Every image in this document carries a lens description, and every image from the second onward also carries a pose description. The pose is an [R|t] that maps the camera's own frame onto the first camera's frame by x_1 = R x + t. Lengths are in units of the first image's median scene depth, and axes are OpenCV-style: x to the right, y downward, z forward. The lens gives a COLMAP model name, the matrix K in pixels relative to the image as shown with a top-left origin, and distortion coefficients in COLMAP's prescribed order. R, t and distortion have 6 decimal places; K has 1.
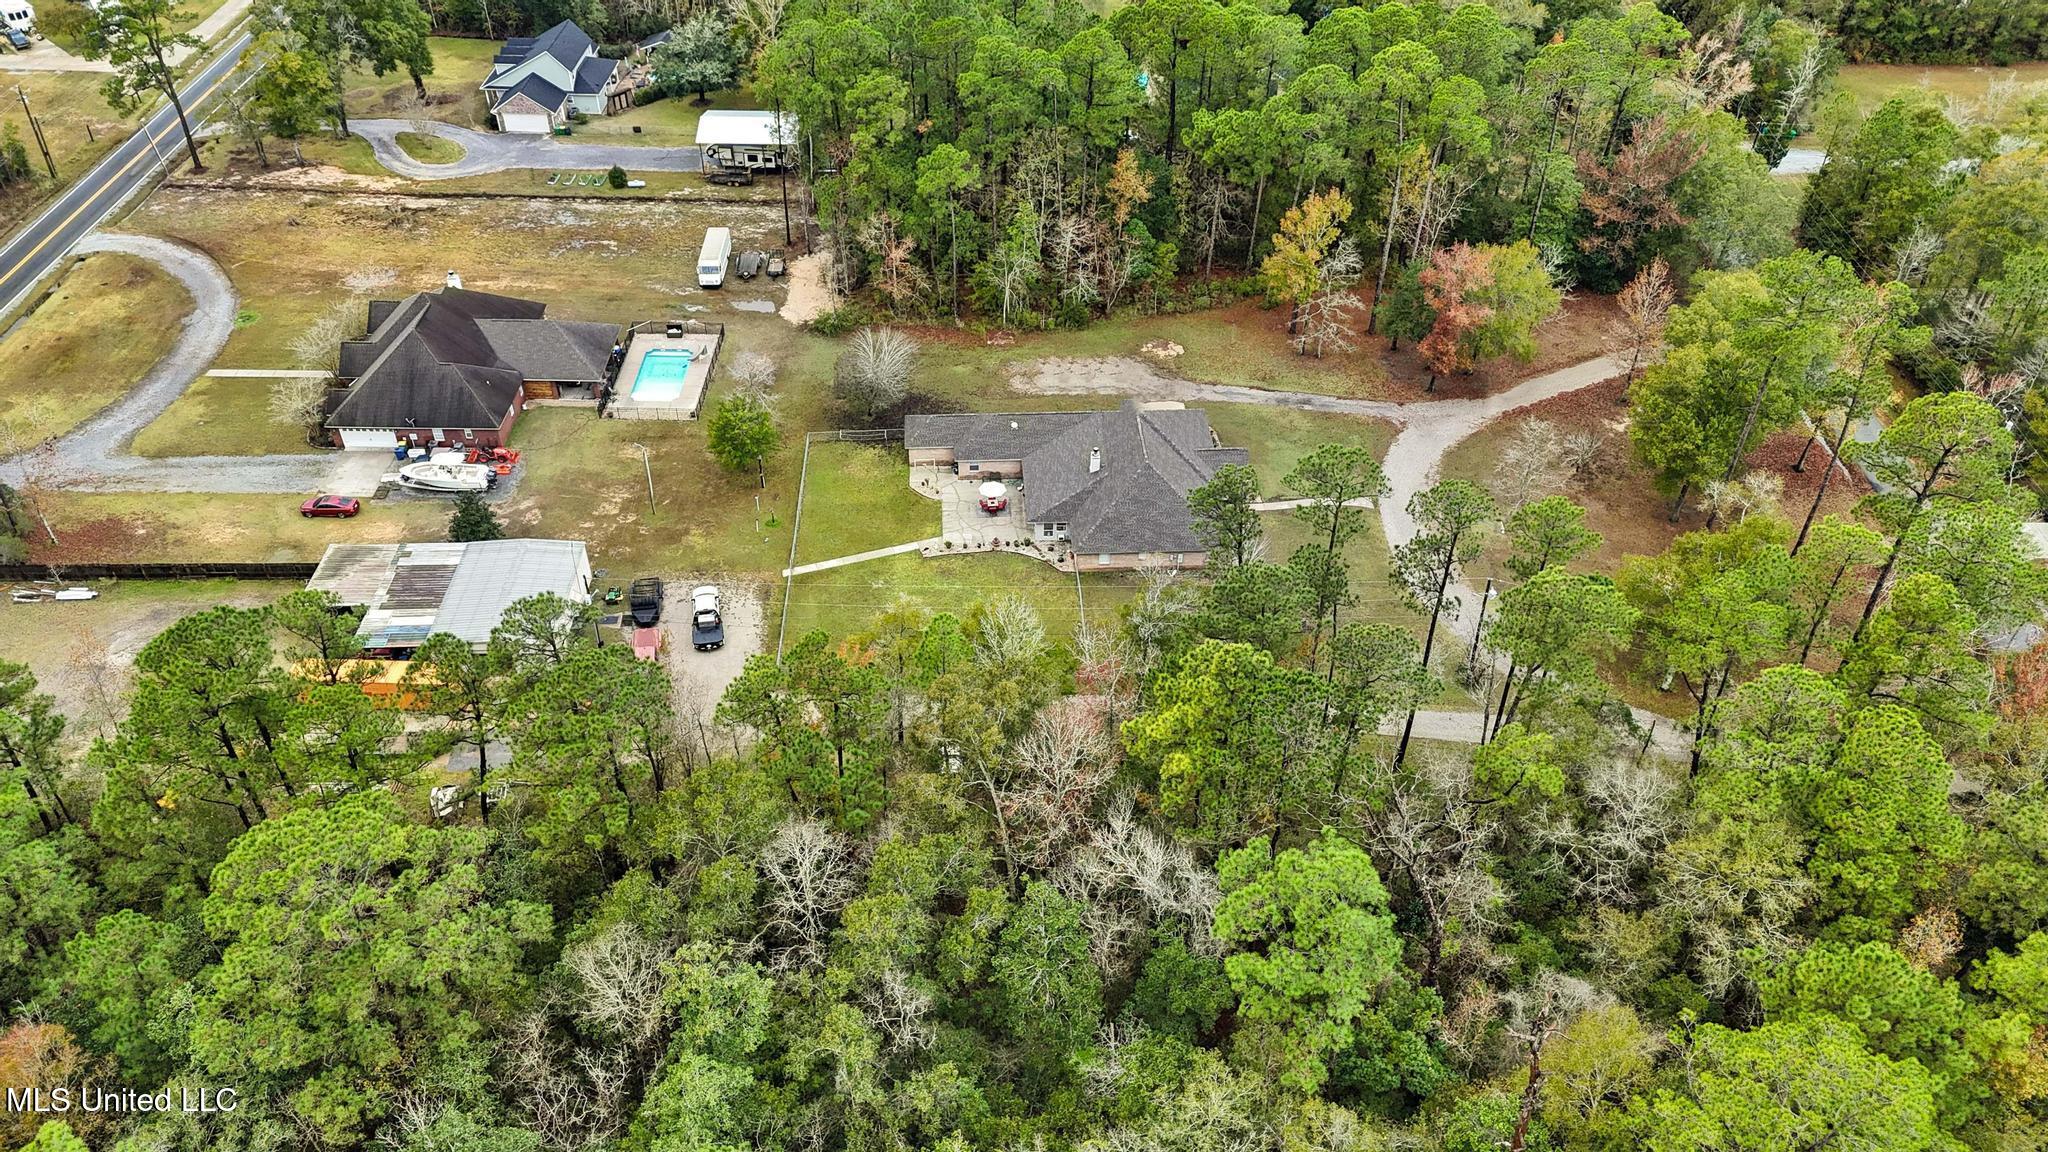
lens RADIAL K [[1496.0, 0, 1024.0], [0, 1496.0, 576.0], [0, 0, 1]] dist [0.077468, -0.077442]
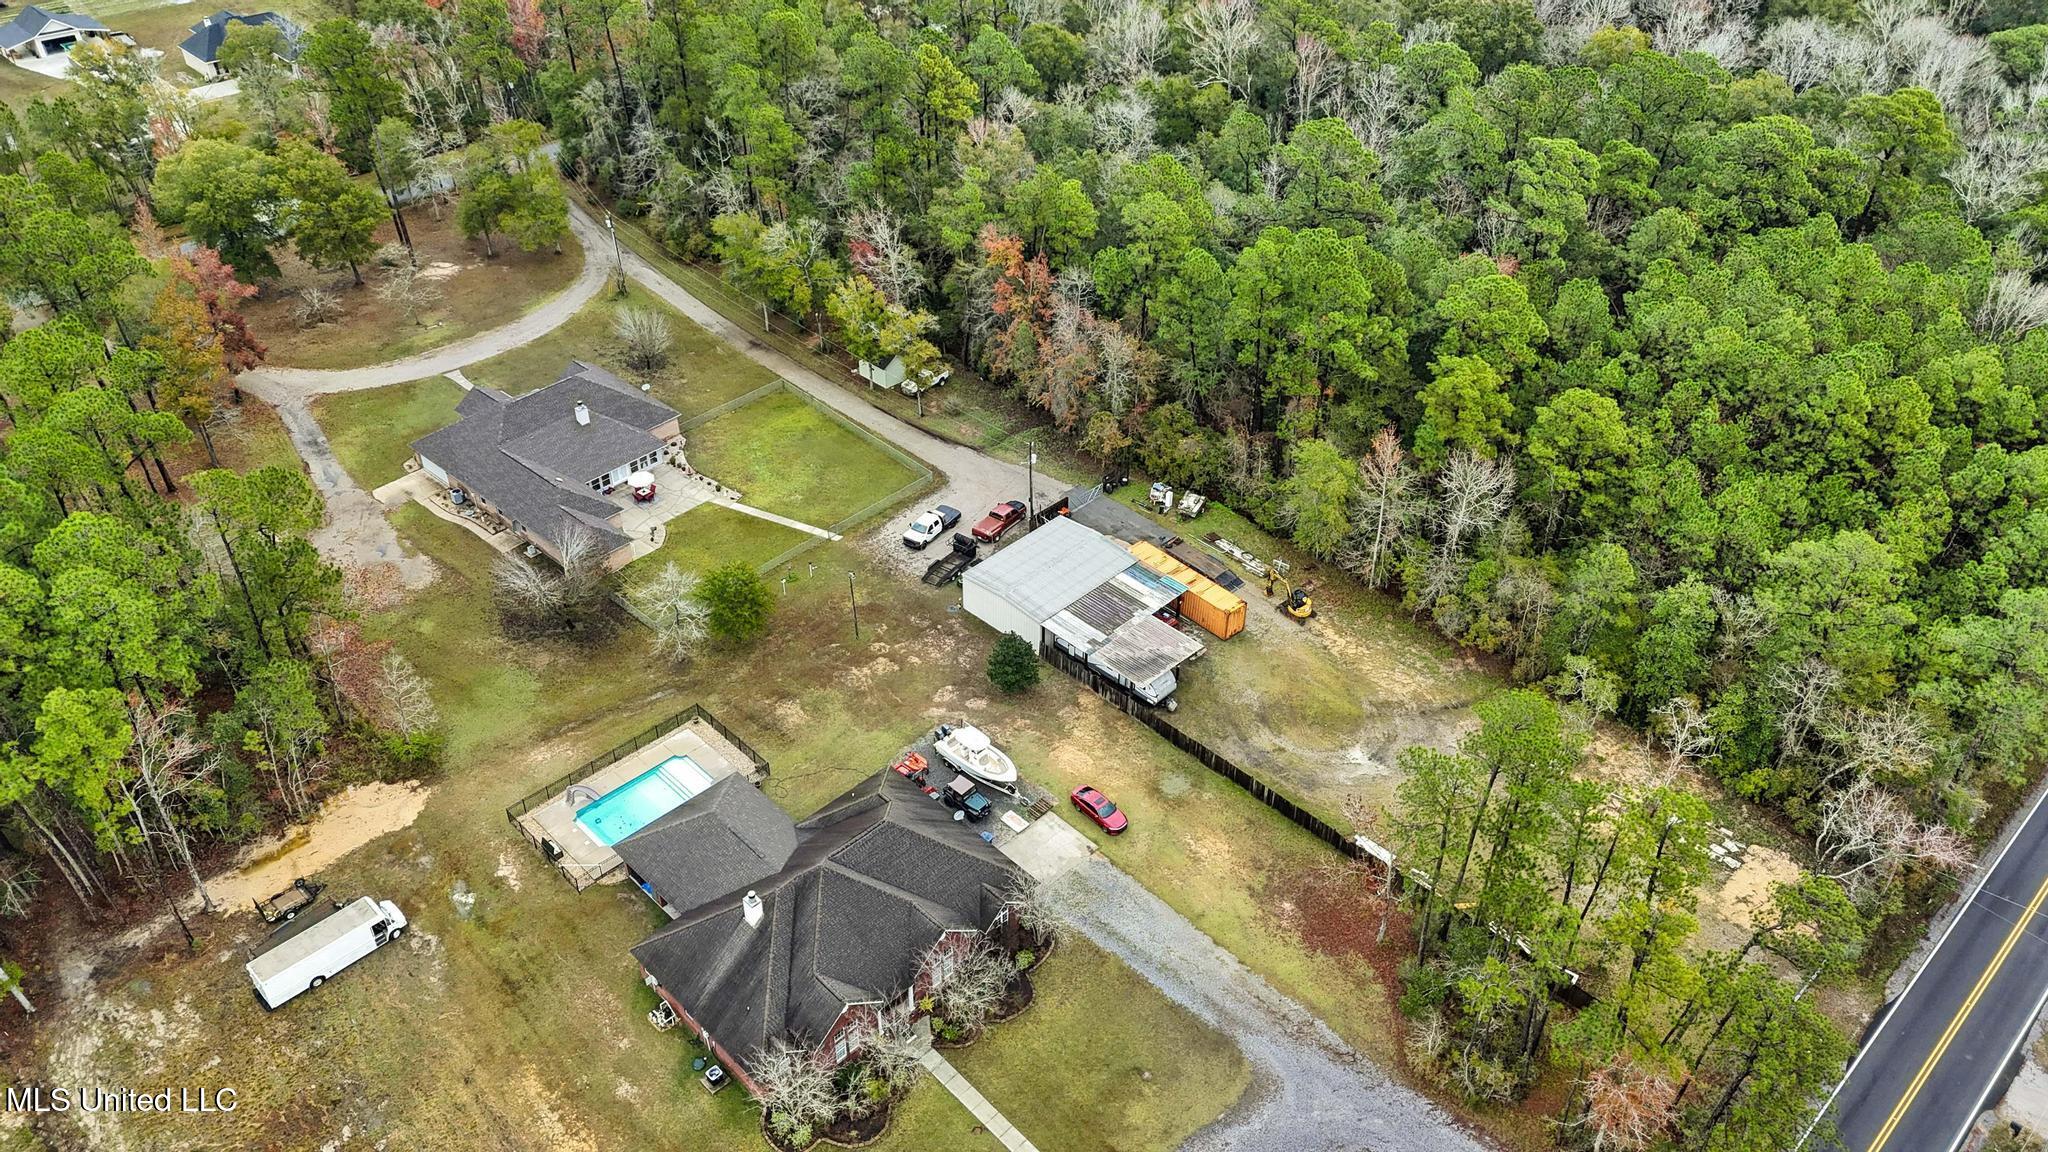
lens RADIAL K [[1496.0, 0, 1024.0], [0, 1496.0, 576.0], [0, 0, 1]] dist [0.077468, -0.077442]
pose [[-0.703407, -0.443849, 0.555172, -0.700982], [0.438411, 0.343873, 0.830390, -0.673189], [-0.559477, 0.827496, -0.047295, 0.803227]]
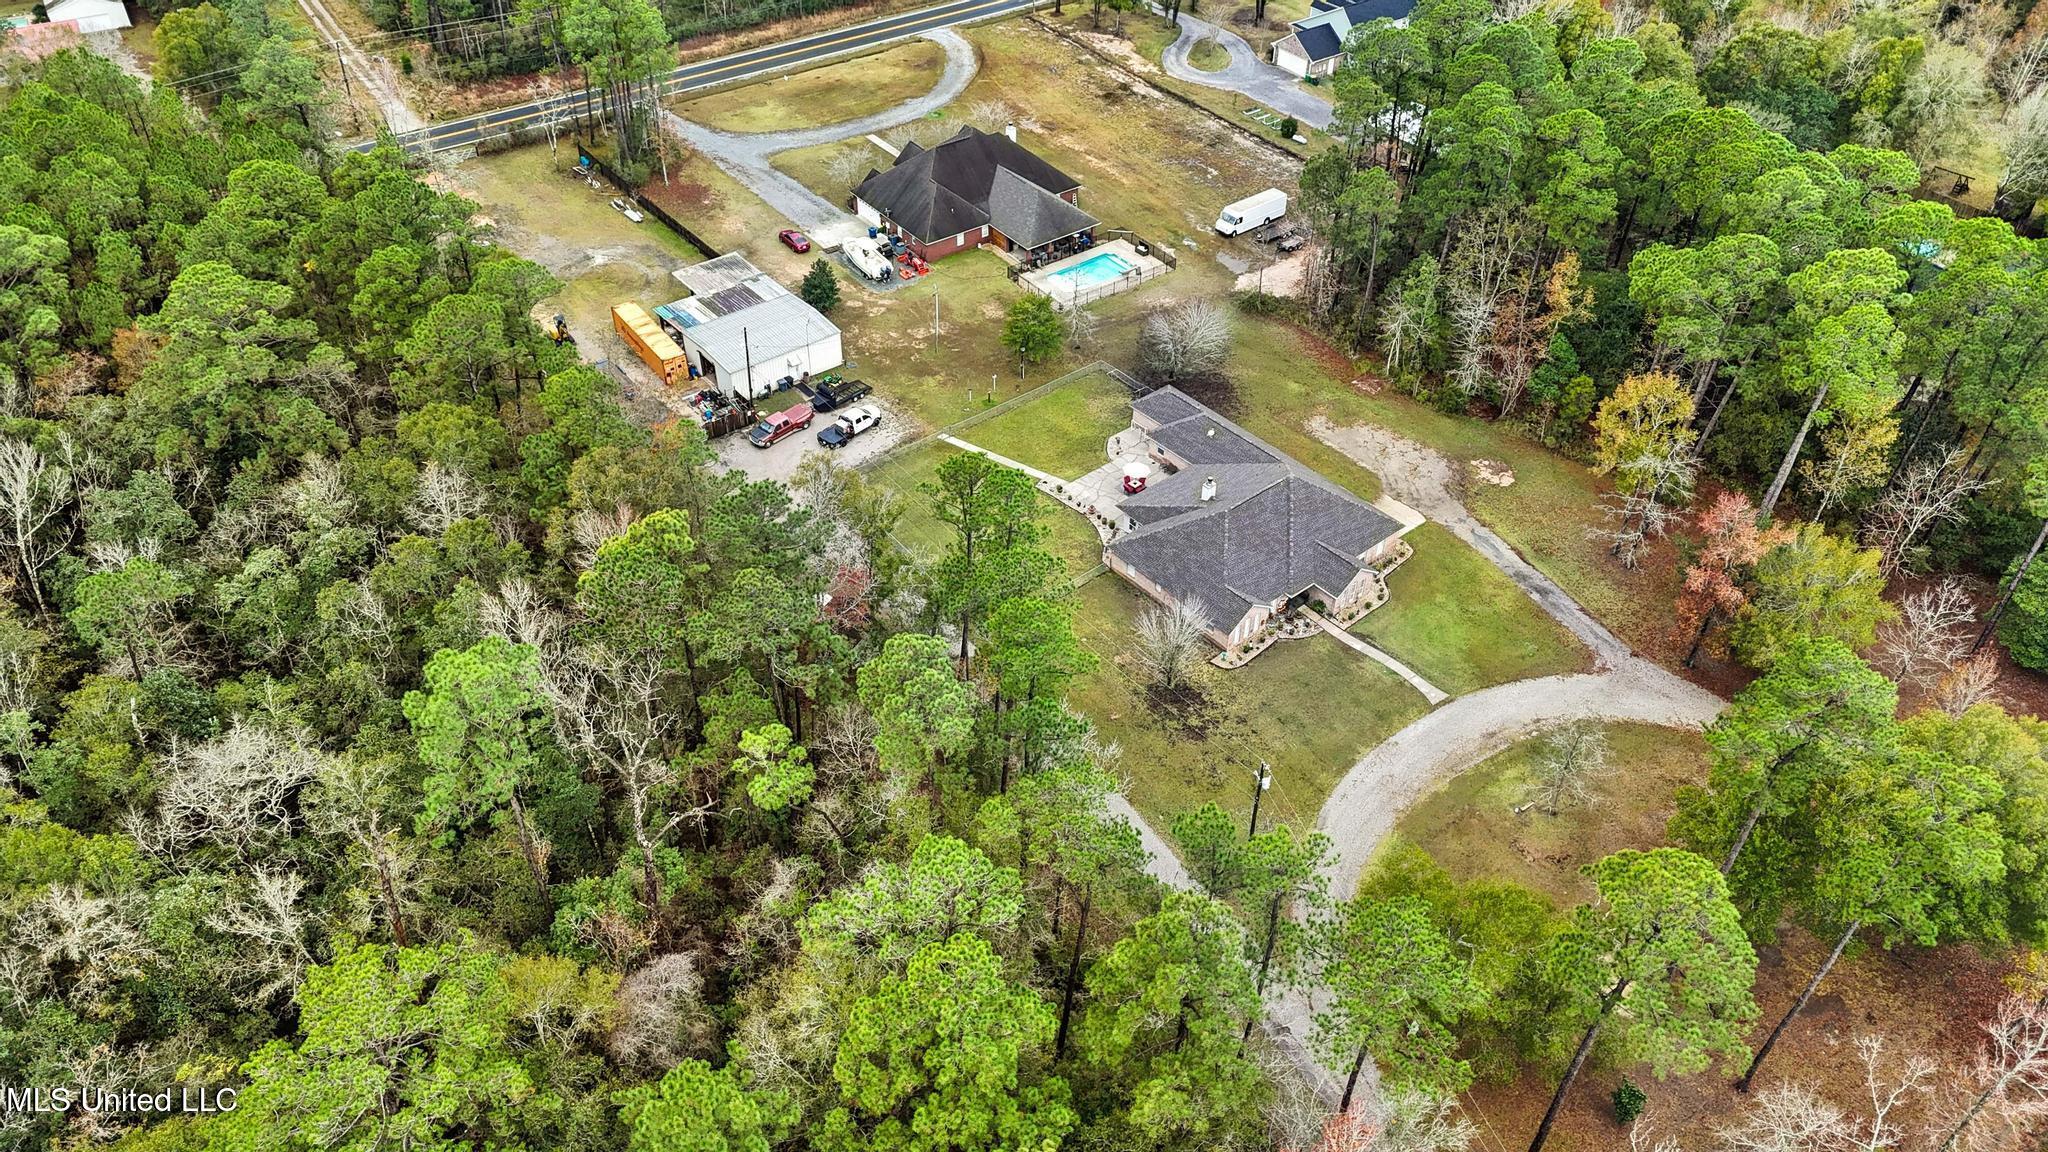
lens RADIAL K [[1496.0, 0, 1024.0], [0, 1496.0, 576.0], [0, 0, 1]] dist [0.077468, -0.077442]
pose [[0.605124, 0.511053, -0.610450, 0.491757], [-0.510973, 0.837312, 0.194462, -0.130510], [0.610517, 0.194250, 0.767812, 0.162929]]
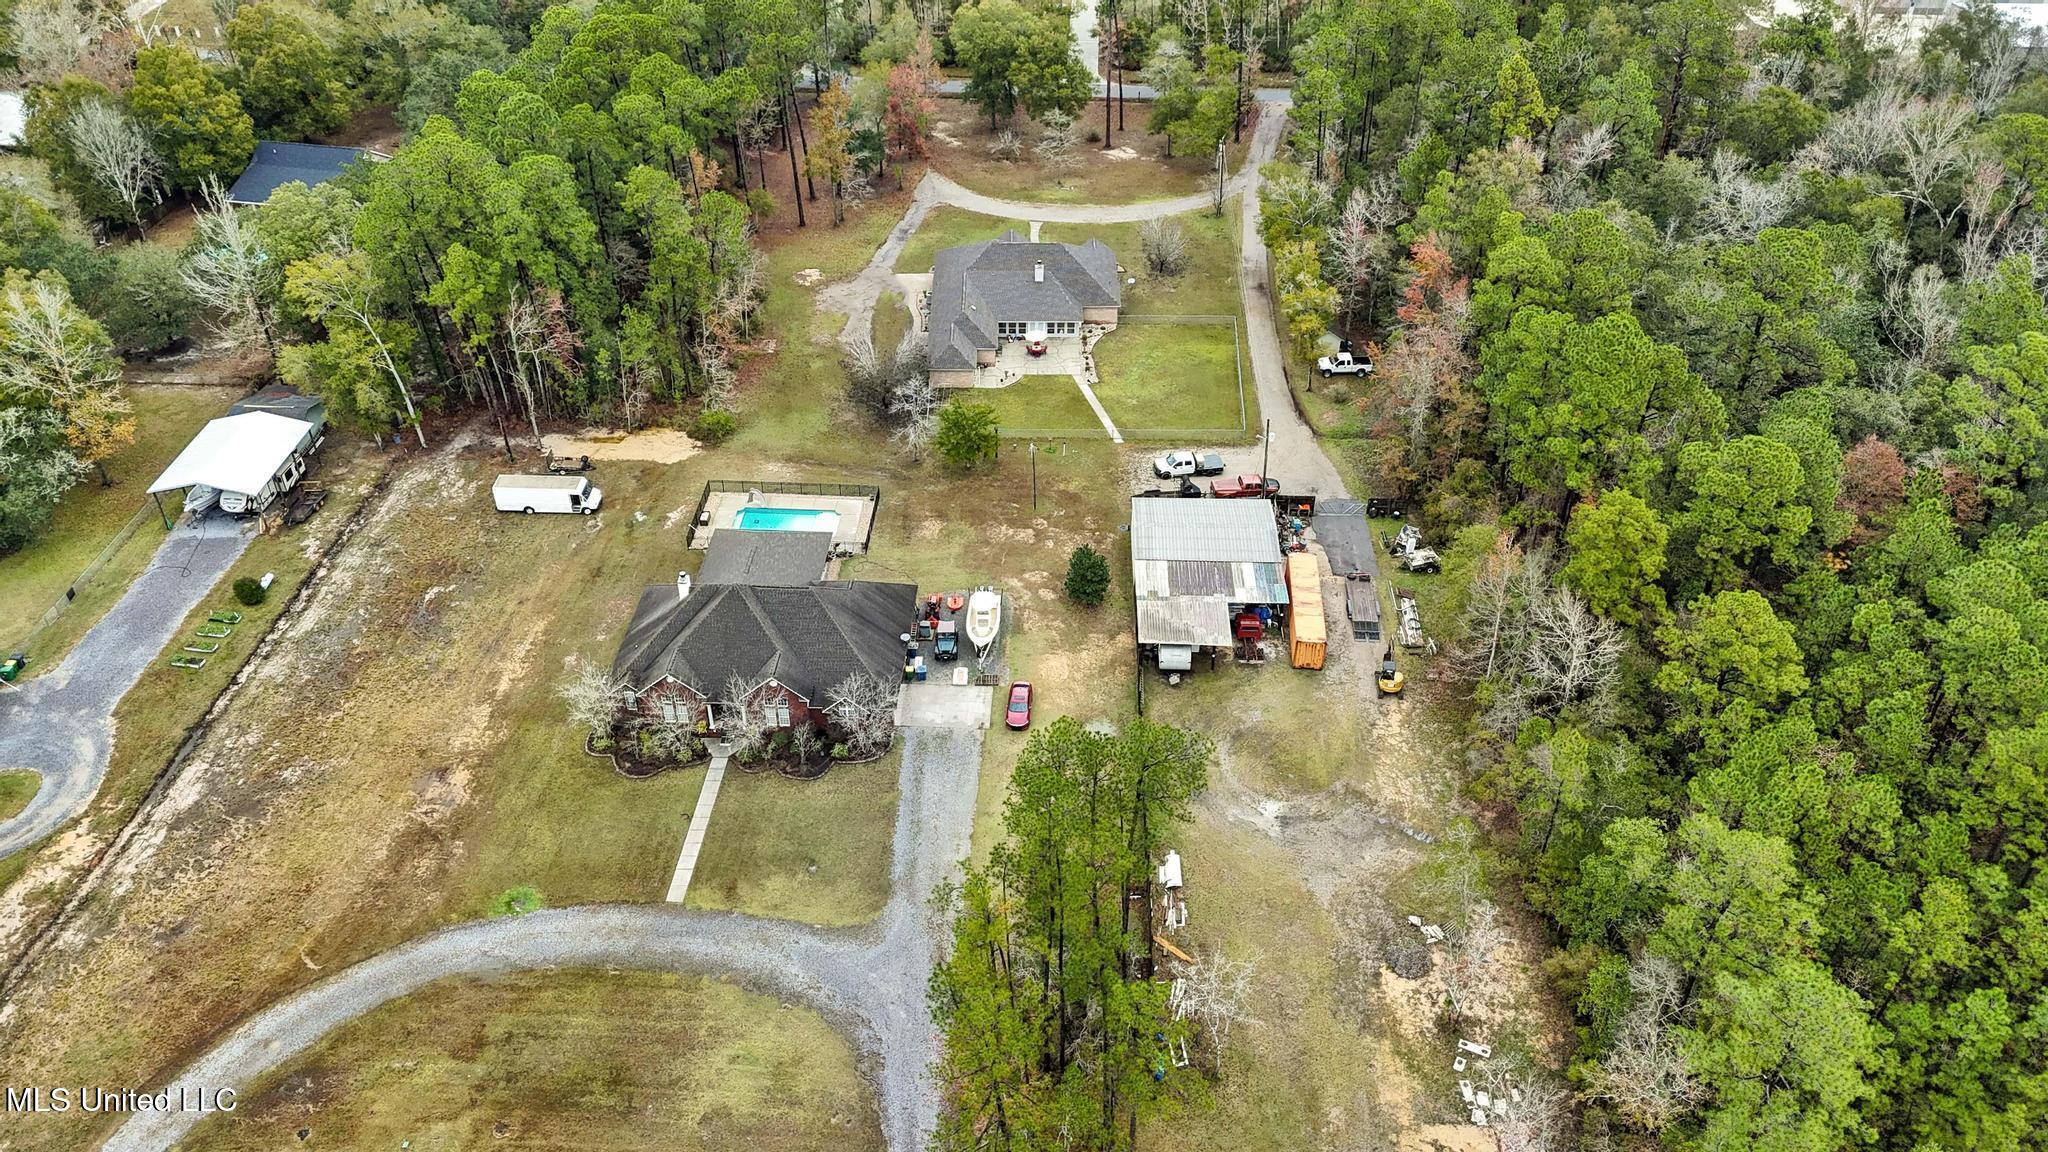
lens RADIAL K [[1496.0, 0, 1024.0], [0, 1496.0, 576.0], [0, 0, 1]] dist [0.077468, -0.077442]
pose [[0.047497, -0.613264, 0.788449, -0.939614], [0.634090, 0.628412, 0.450587, -0.417871], [-0.771799, 0.478546, 0.418712, 0.491957]]
